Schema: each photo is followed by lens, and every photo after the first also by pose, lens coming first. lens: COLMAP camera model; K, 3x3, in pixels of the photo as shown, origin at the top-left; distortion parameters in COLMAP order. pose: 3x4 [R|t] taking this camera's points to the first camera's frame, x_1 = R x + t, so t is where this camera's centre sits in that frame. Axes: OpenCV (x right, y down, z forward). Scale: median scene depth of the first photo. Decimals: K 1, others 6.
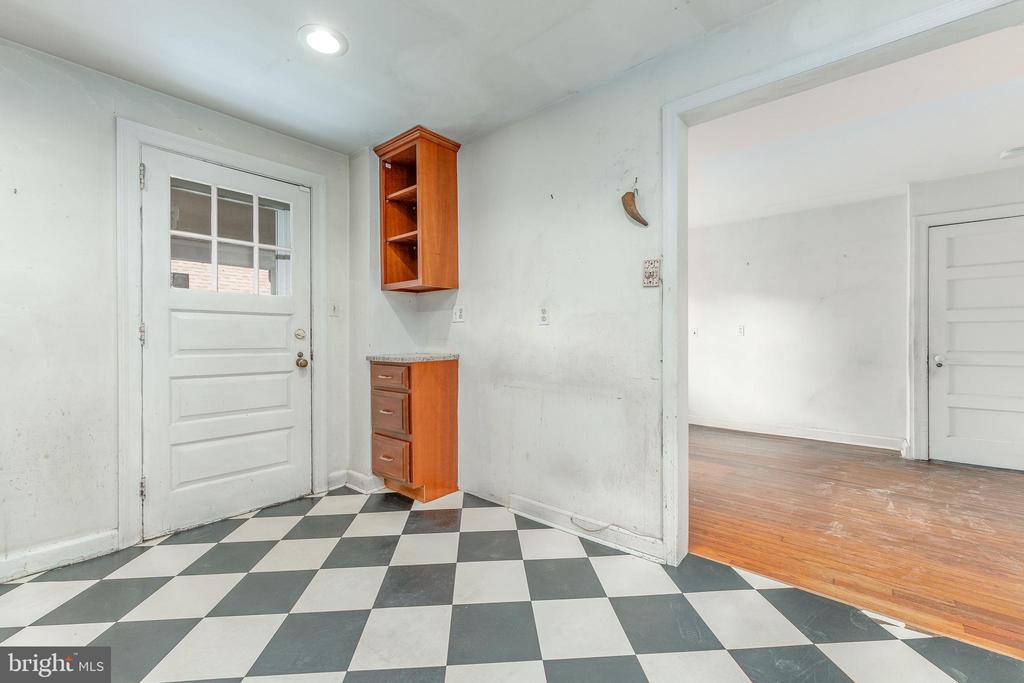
lens RADIAL K [[418.1, 0, 515.8], [0, 418.1, 340.1], [0, 0, 1]] dist [0.001651, -0.000357]
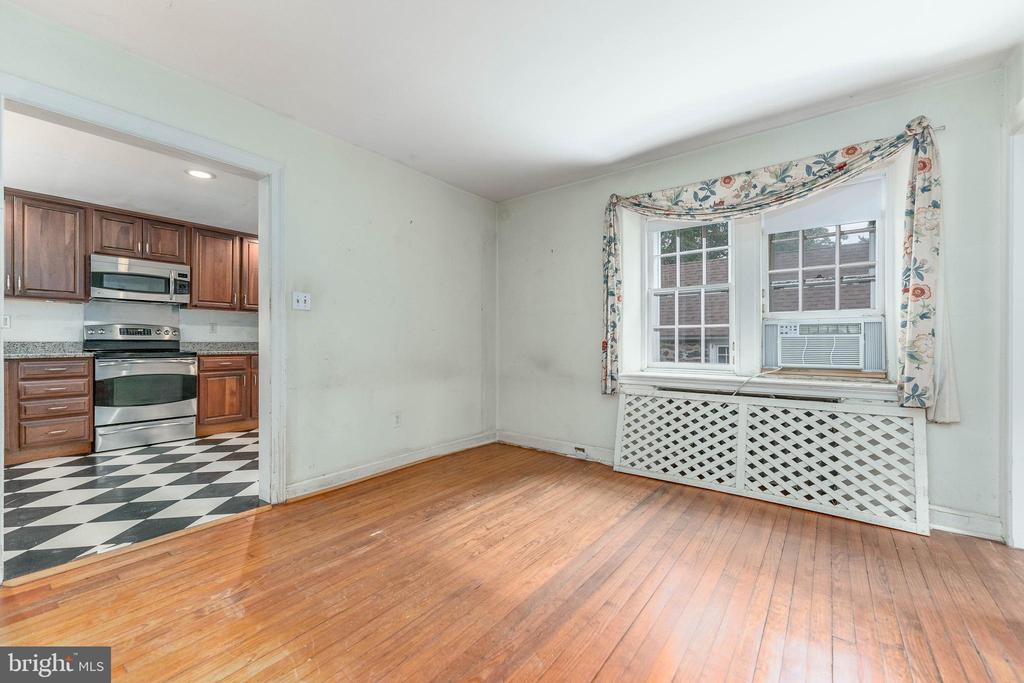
lens RADIAL K [[418.1, 0, 515.2], [0, 418.1, 342.8], [0, 0, 1]] dist [0.001651, -0.000357]
pose [[0.056125, -0.000103, -0.998424, 1.487338], [0.002251, 0.999997, 0.000024, 0.011099], [0.998421, -0.002249, 0.056125, 1.436052]]
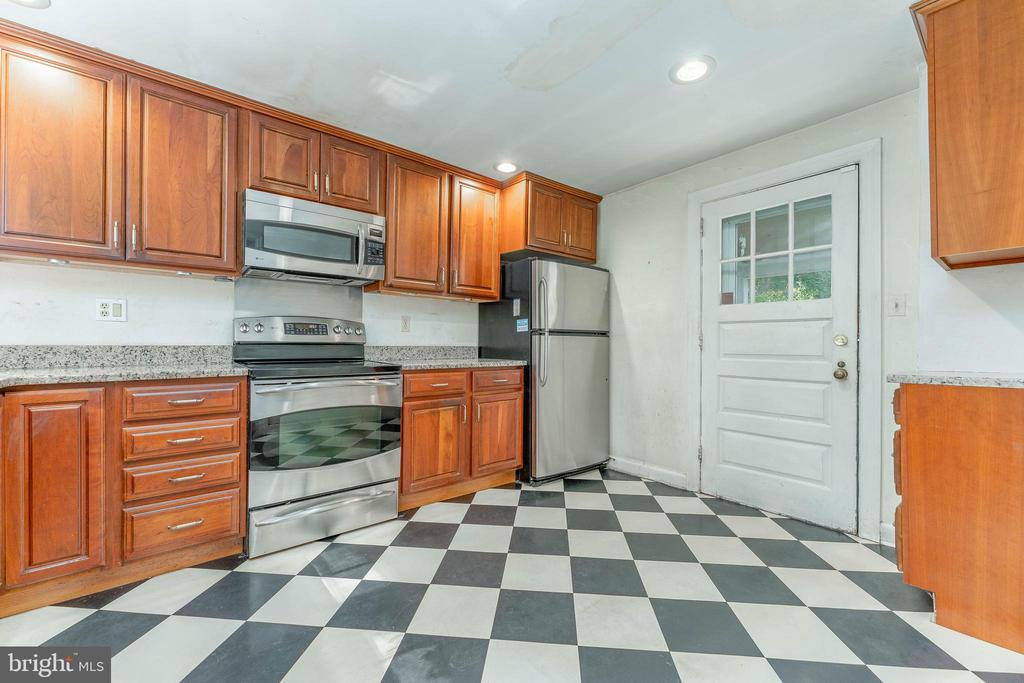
lens RADIAL K [[418.1, 0, 511.2], [0, 418.1, 340.7], [0, 0, 1]] dist [0.001651, -0.000357]
pose [[-0.165006, -0.008691, -0.986254, 0.525571], [-0.003953, 0.999959, -0.008150, -0.004090], [0.986285, 0.002554, -0.165034, 0.562306]]
